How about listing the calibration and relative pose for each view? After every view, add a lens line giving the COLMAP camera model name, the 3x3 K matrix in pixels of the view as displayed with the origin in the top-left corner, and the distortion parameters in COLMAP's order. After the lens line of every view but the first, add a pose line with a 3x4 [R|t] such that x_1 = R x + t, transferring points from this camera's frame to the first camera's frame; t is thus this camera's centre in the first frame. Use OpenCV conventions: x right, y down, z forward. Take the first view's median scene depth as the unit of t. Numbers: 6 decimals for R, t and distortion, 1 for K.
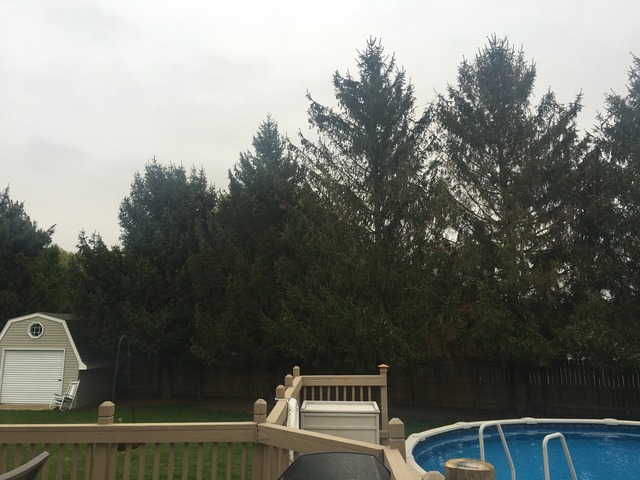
lens RADIAL K [[540.4, 0, 319.4], [0, 540.4, 239.9], [0, 0, 1]] dist [0.044580, -0.047062]
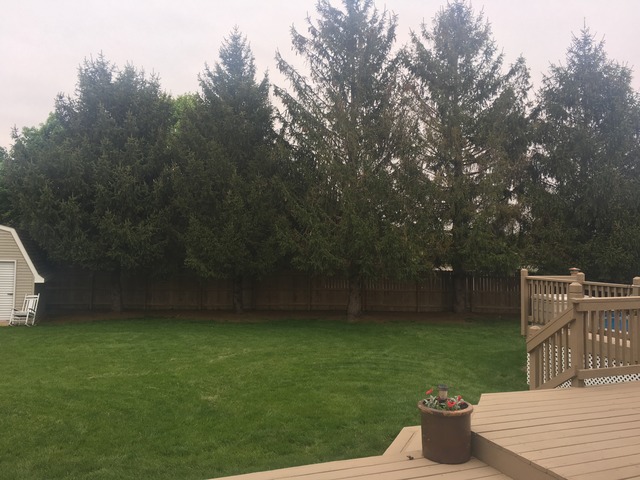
lens RADIAL K [[540.4, 0, 320.3], [0, 540.4, 234.1], [0, 0, 1]] dist [0.044580, -0.047062]
pose [[0.923817, 0.028759, 0.381752, -0.349912], [-0.079476, 0.989857, 0.117756, 0.011739], [-0.374494, -0.139125, 0.916733, -0.005509]]
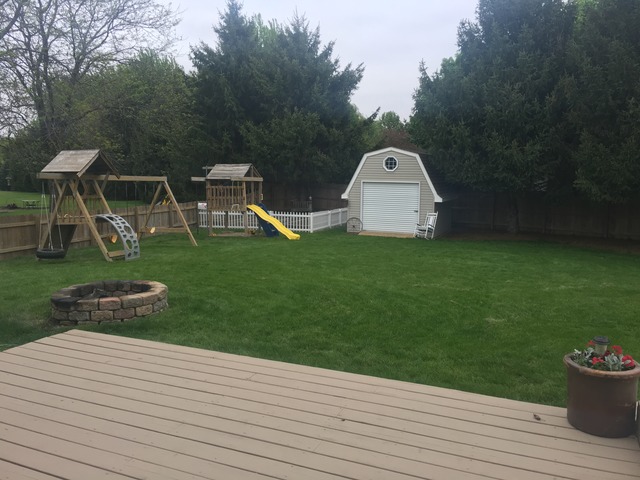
lens RADIAL K [[540.4, 0, 317.3], [0, 540.4, 235.5], [0, 0, 1]] dist [0.044580, -0.047062]
pose [[0.922455, 0.050991, -0.382722, -0.251809], [0.056926, 0.962447, 0.265434, 0.015812], [0.381884, -0.266638, 0.884912, -0.002401]]
